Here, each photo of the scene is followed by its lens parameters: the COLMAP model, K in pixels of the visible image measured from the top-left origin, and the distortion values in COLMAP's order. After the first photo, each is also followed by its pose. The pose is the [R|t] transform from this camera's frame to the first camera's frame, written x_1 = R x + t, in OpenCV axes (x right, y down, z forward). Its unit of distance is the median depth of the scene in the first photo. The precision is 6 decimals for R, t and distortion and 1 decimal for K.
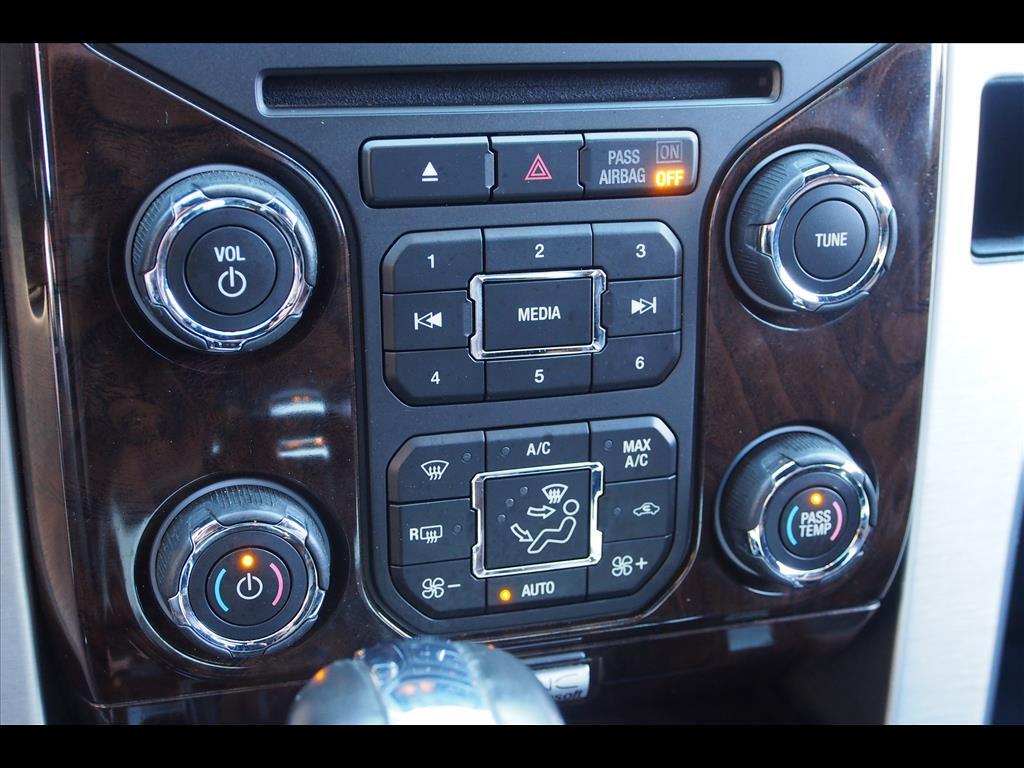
lens RADIAL K [[1370.5, 0, 513.2], [0, 1370.5, 380.6], [0, 0, 1]] dist [0.004081, 0.000000]
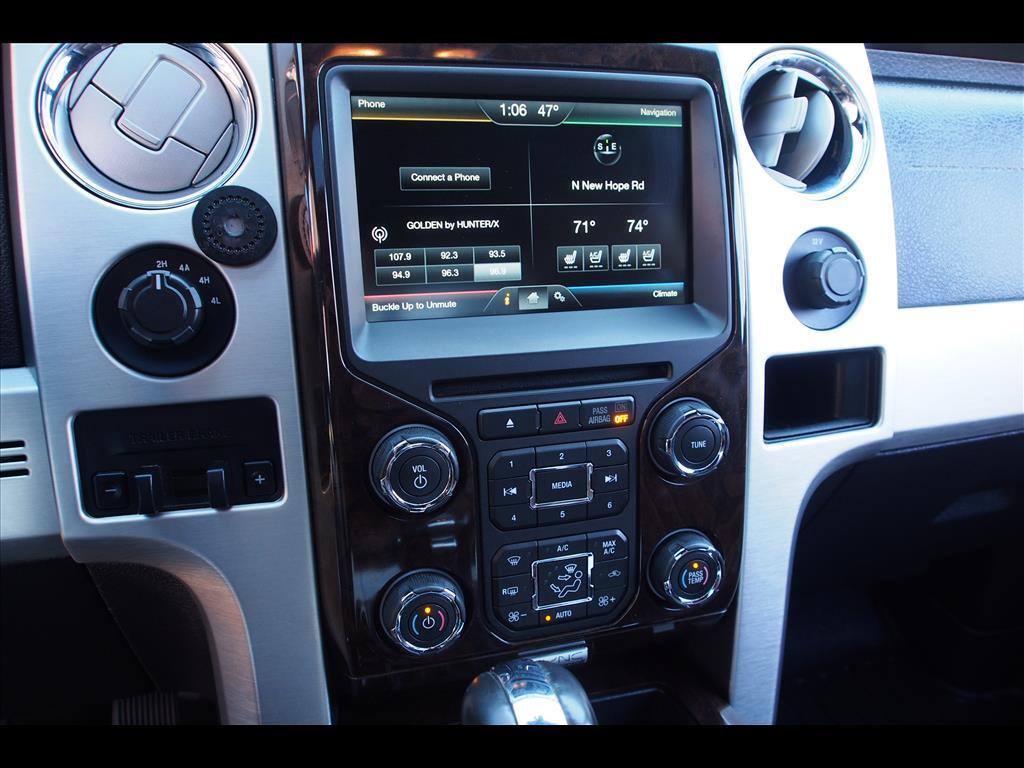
lens RADIAL K [[748.8, 0, 517.3], [0, 748.8, 386.6], [0, 0, 1]] dist [-0.023810, -0.002017]
pose [[0.999668, -0.025305, 0.004789, -0.050345], [0.025544, 0.997938, -0.058889, -0.131275], [-0.003288, 0.058991, 0.998253, -0.153133]]
